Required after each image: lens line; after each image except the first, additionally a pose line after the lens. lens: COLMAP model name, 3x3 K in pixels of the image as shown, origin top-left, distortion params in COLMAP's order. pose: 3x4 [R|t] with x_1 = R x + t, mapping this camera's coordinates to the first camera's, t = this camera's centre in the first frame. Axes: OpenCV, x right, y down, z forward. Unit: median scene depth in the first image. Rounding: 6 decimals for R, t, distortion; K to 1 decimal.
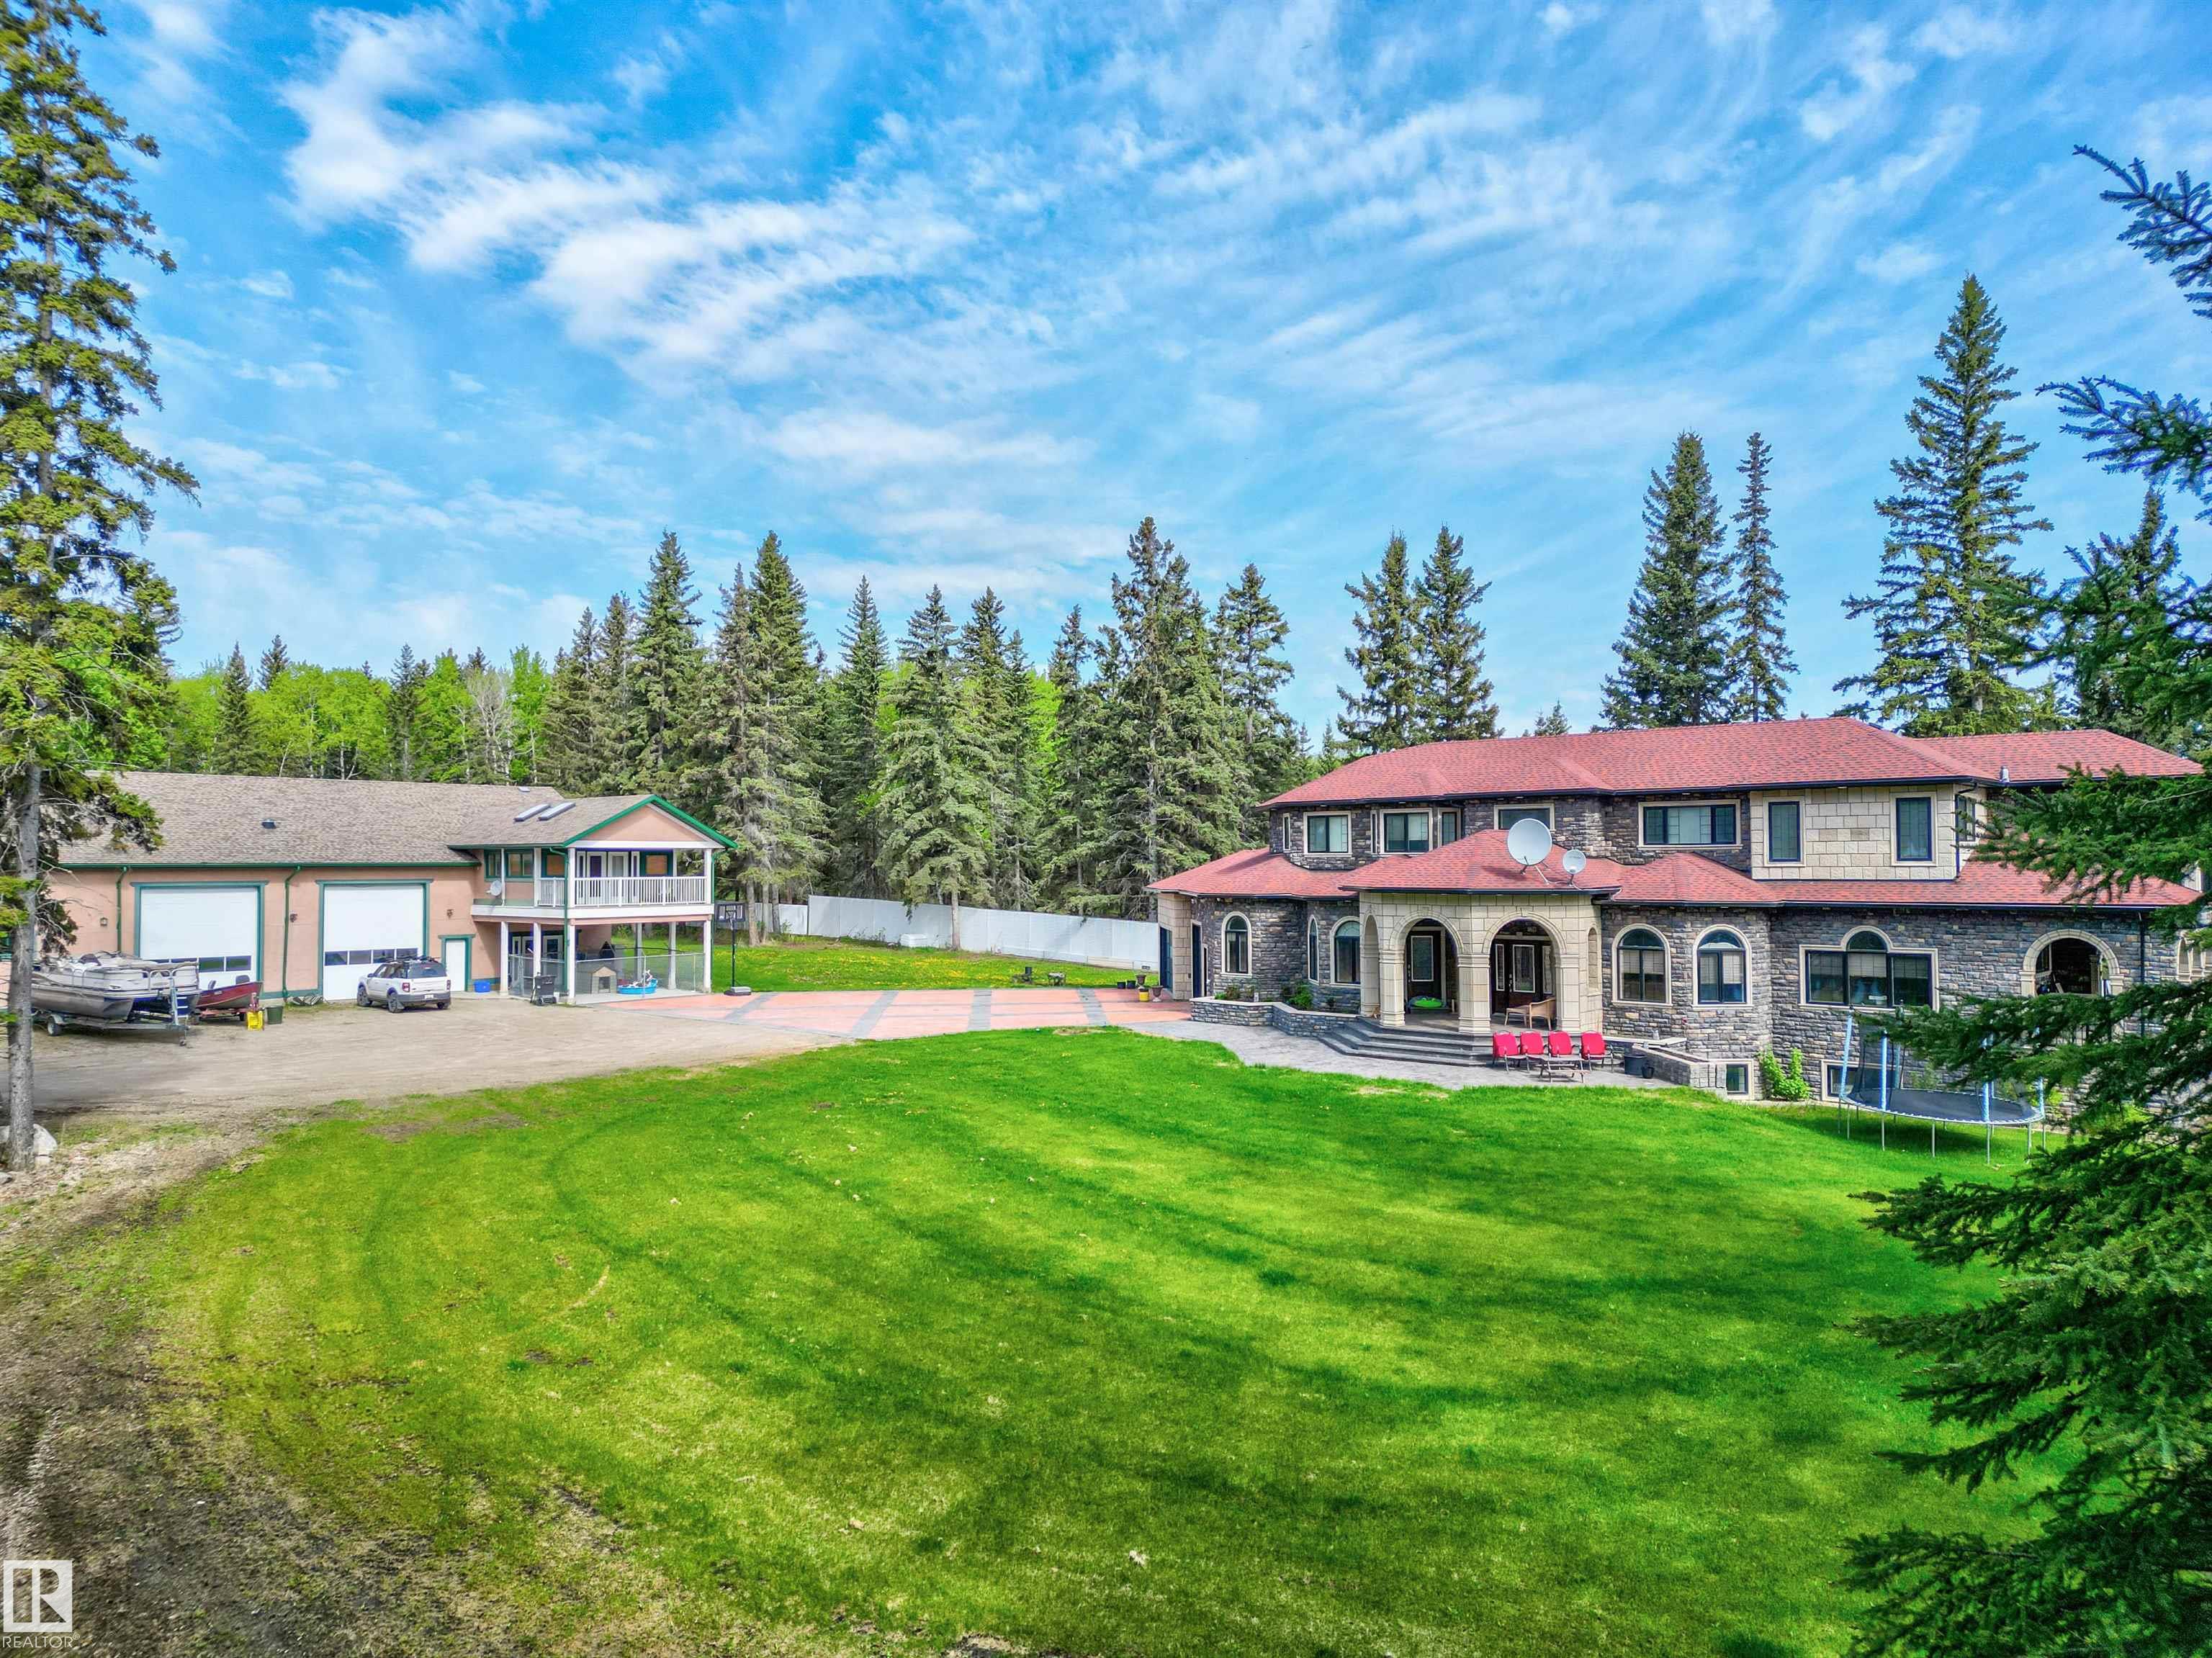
lens RADIAL K [[1527.0, 0, 1106.0], [0, 1527.0, 829.0], [0, 0, 1]] dist [0.083534, -0.064029]
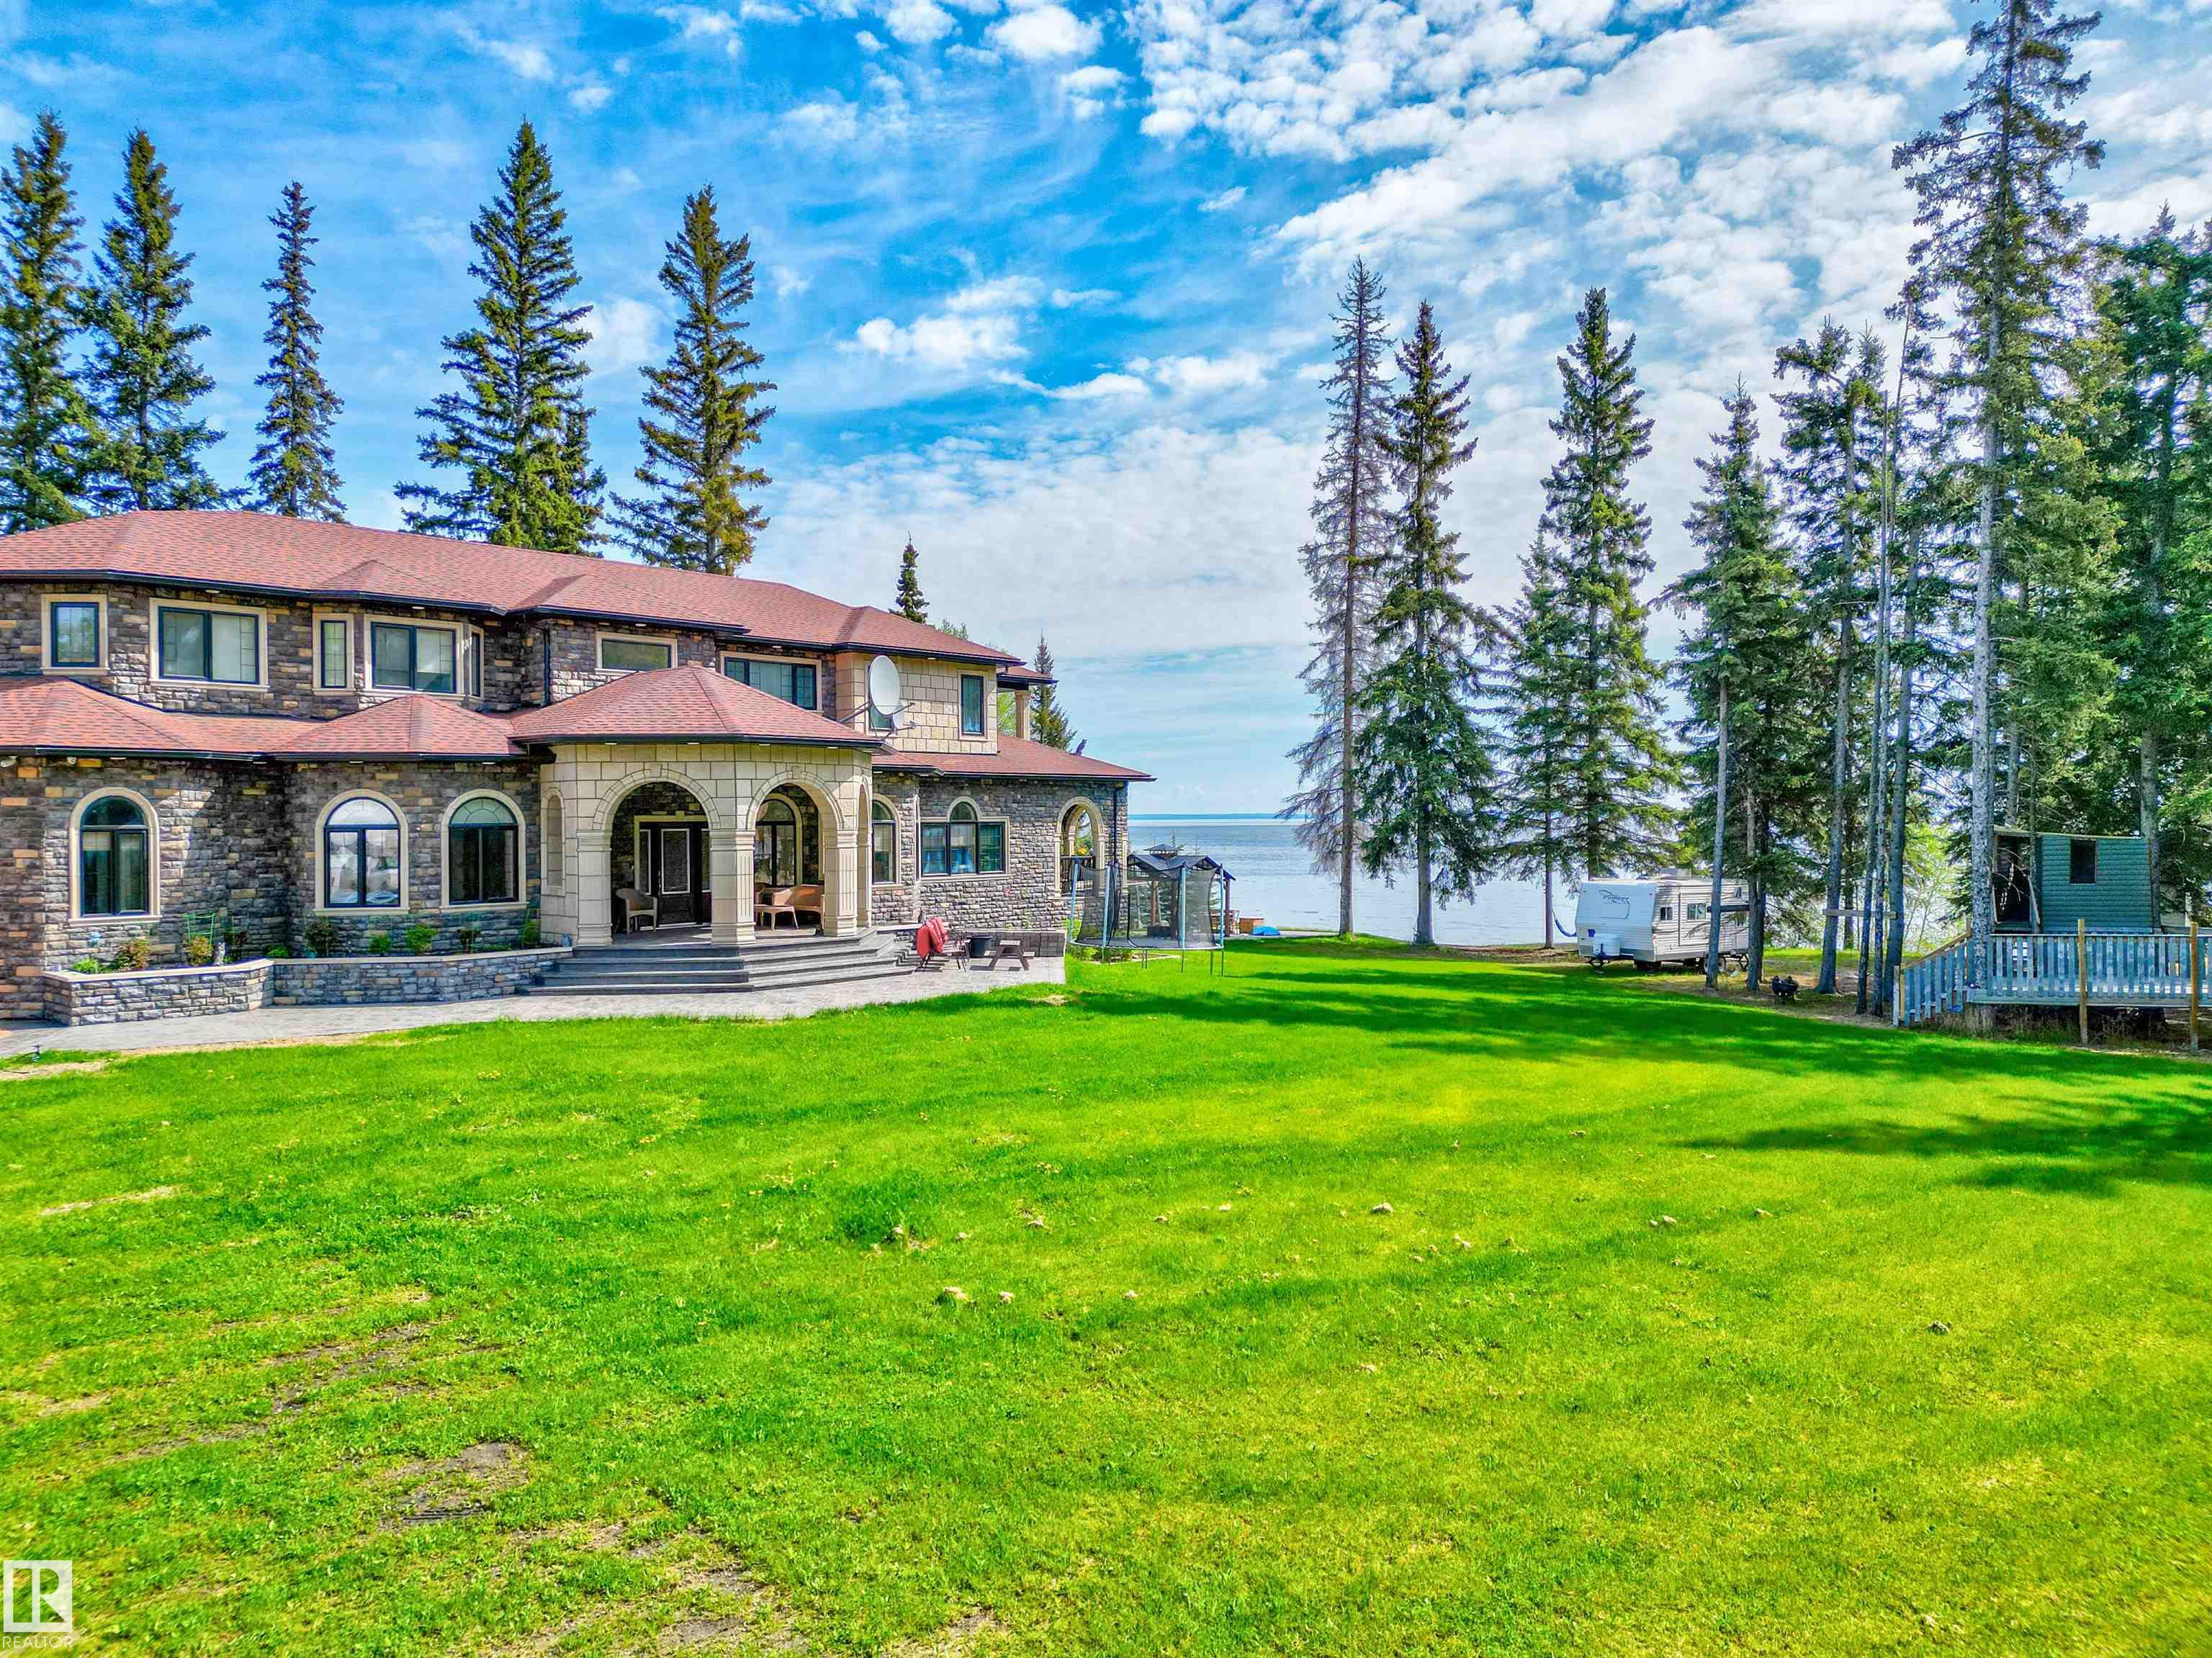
lens RADIAL K [[1520.1, 0, 1106.0], [0, 1520.1, 829.0], [0, 0, 1]] dist [0.080159, -0.075246]
pose [[0.017654, -0.004730, 0.999833, -0.433956], [-0.017334, 0.999837, 0.005036, 0.065578], [-0.999694, -0.017420, 0.017569, 0.757179]]
